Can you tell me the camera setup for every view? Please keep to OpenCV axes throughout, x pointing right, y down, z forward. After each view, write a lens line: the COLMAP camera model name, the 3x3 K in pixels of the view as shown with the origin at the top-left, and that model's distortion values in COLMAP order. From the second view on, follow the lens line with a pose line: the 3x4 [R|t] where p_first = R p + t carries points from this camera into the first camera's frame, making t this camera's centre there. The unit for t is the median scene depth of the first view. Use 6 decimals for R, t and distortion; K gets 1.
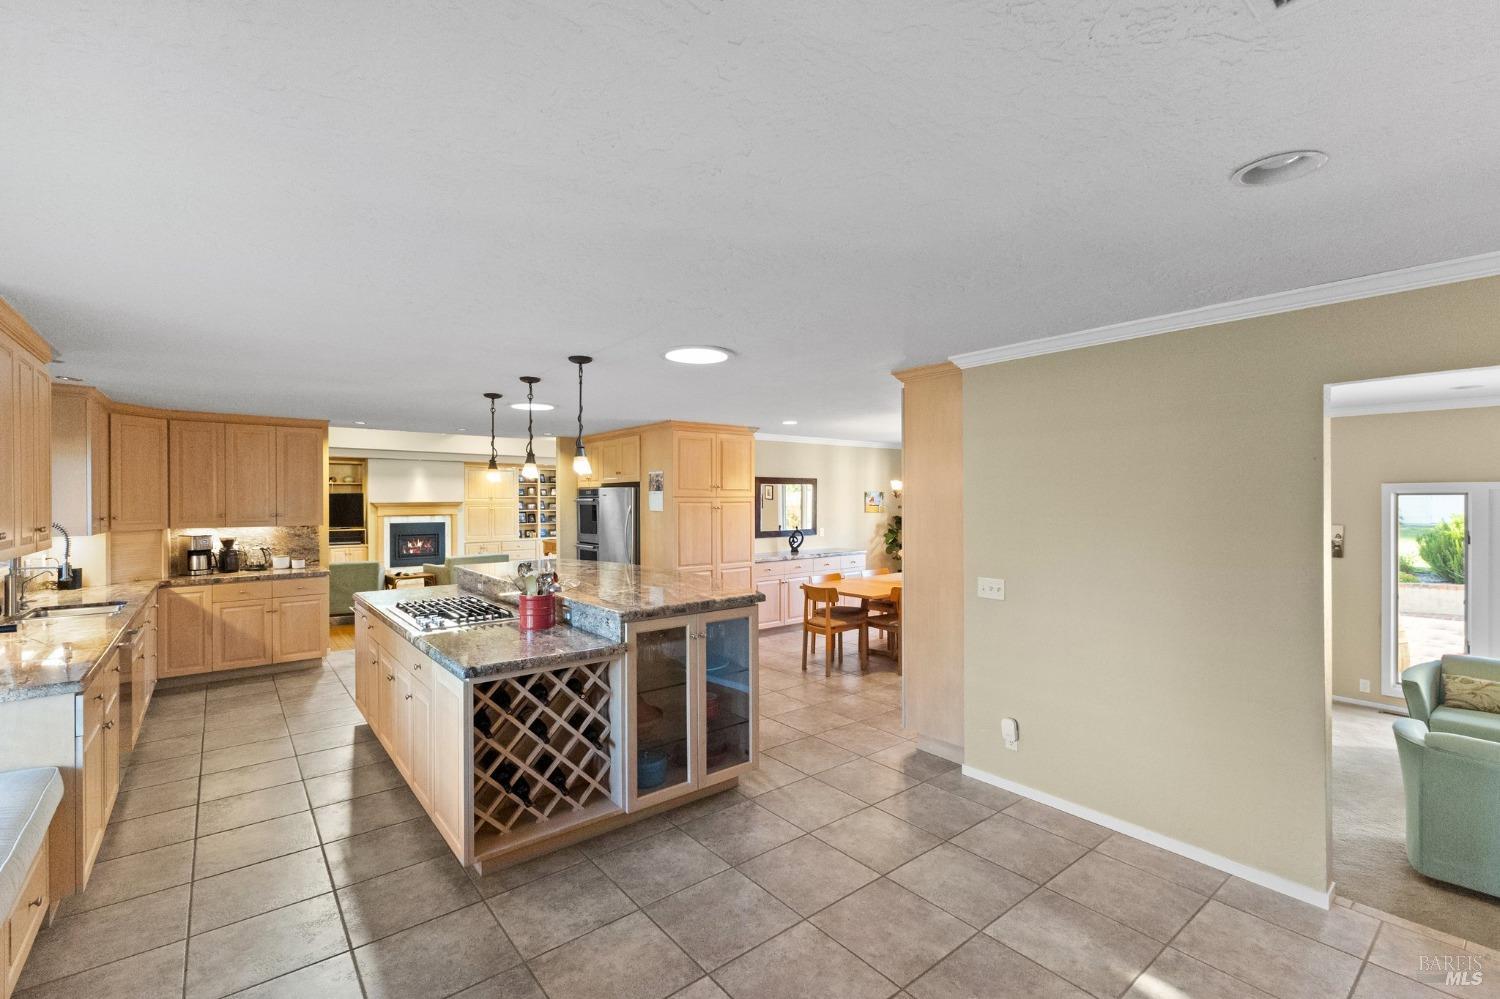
lens RADIAL K [[658.9, 0, 749.0], [0, 658.9, 507.1], [0, 0, 1]] dist [0.017116, 0.000277]
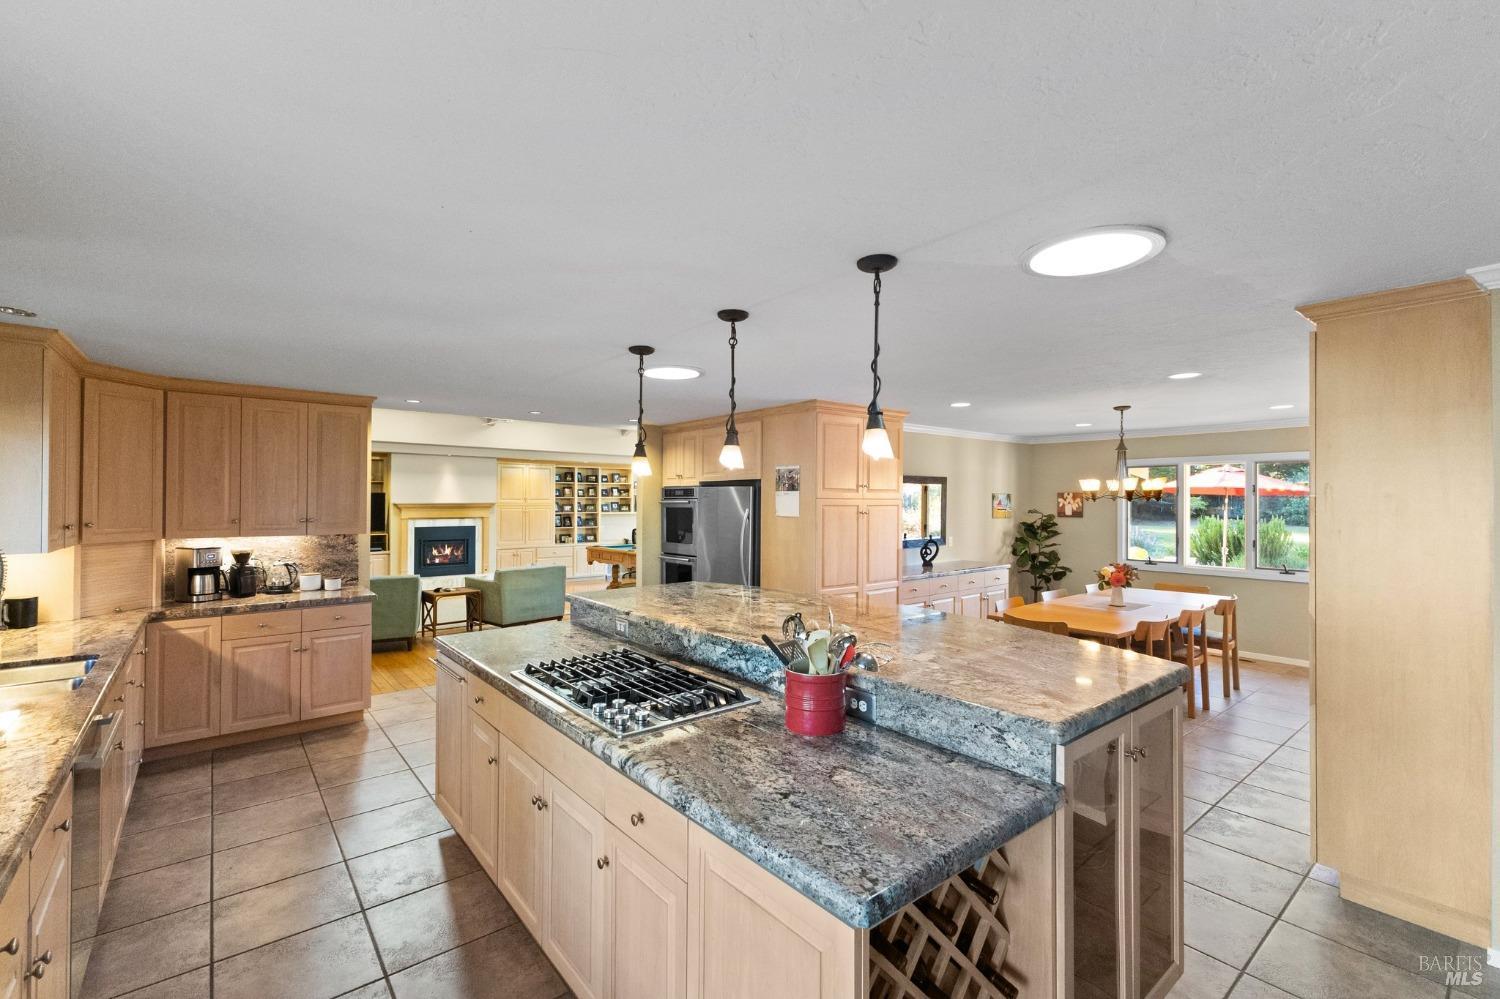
lens RADIAL K [[654.8, 0, 750.0], [0, 654.8, 499.5], [0, 0, 1]] dist [0.015222, -0.001126]
pose [[0.999917, 0.004679, 0.011997, -0.223749], [-0.004505, 0.999884, -0.014542, -0.003181], [-0.012064, 0.014487, 0.999822, 0.252990]]
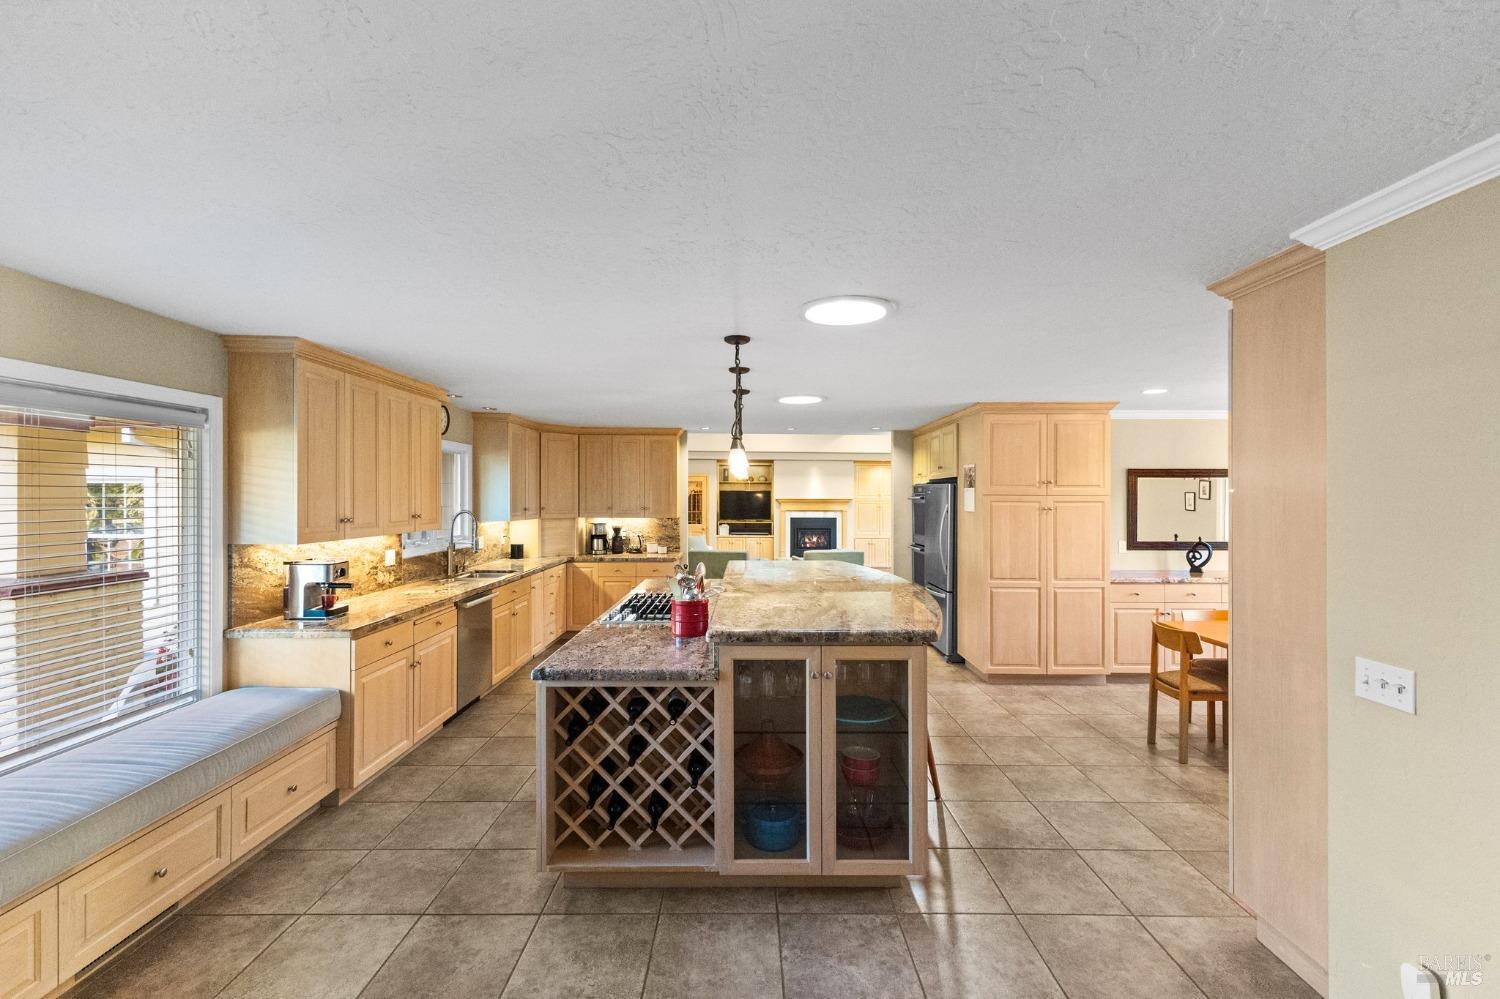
lens RADIAL K [[652.2, 0, 746.5], [0, 652.2, 502.5], [0, 0, 1]] dist [0.017465, -0.005343]
pose [[0.780508, 0.011212, -0.625045, 0.182997], [-0.012794, 0.999916, 0.001960, -0.003734], [0.625015, 0.006467, 0.780586, 0.193815]]
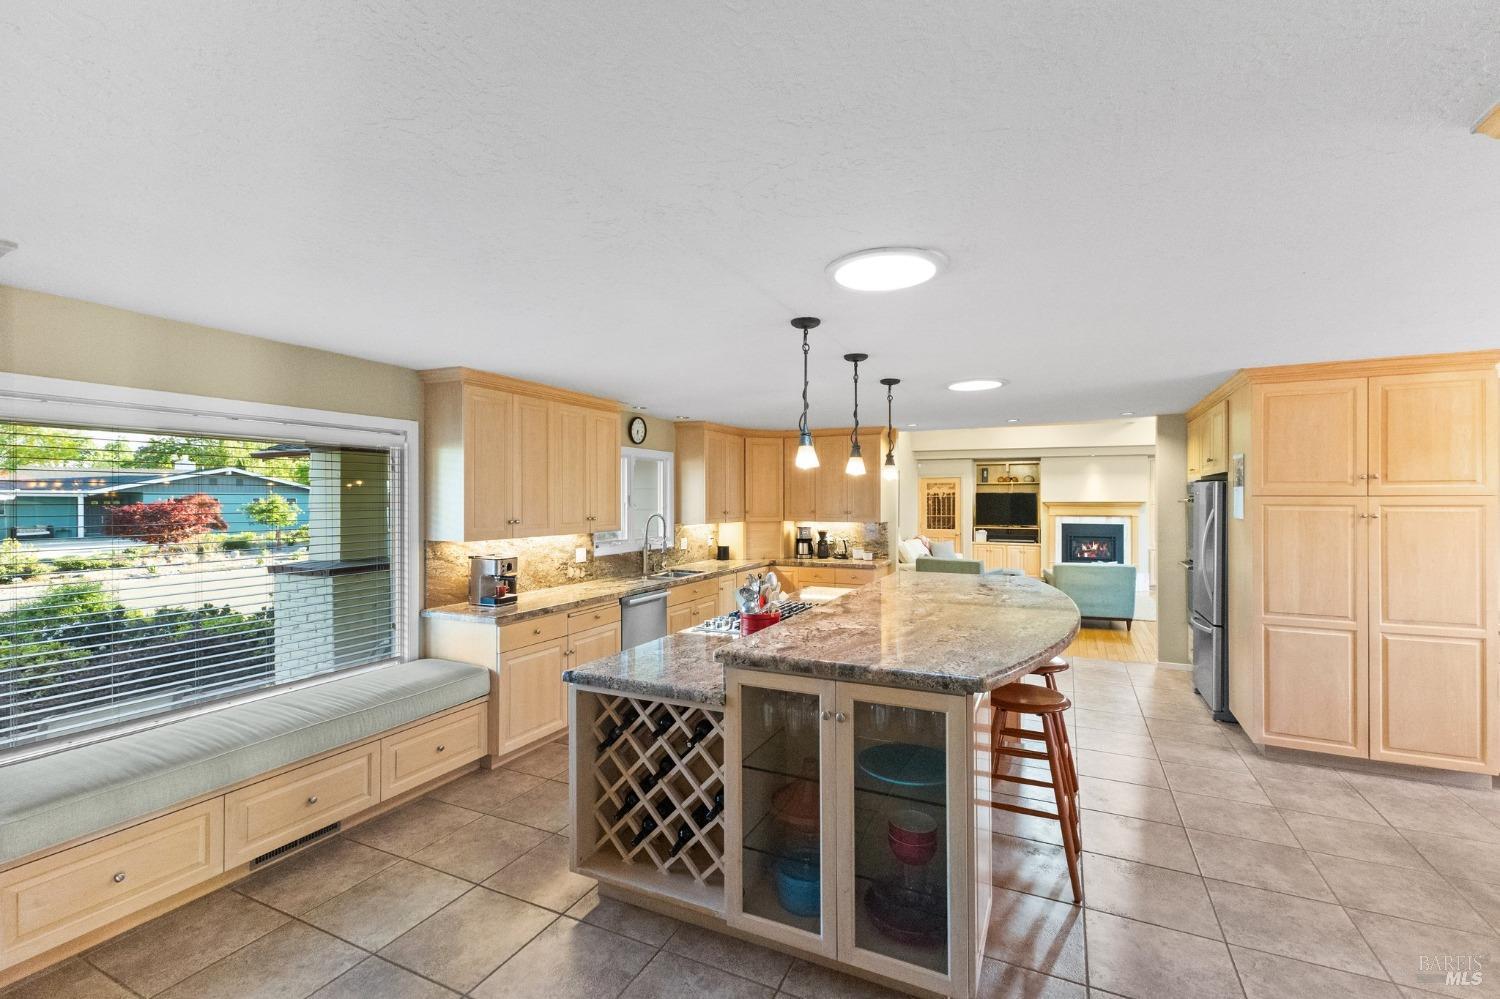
lens RADIAL K [[652.2, 0, 746.5], [0, 652.2, 502.5], [0, 0, 1]] dist [0.017465, -0.005343]
pose [[0.429231, 0.006793, -0.903169, 0.251874], [-0.010888, 0.999938, 0.002346, -0.006295], [0.903129, 0.008826, 0.429279, 0.362518]]
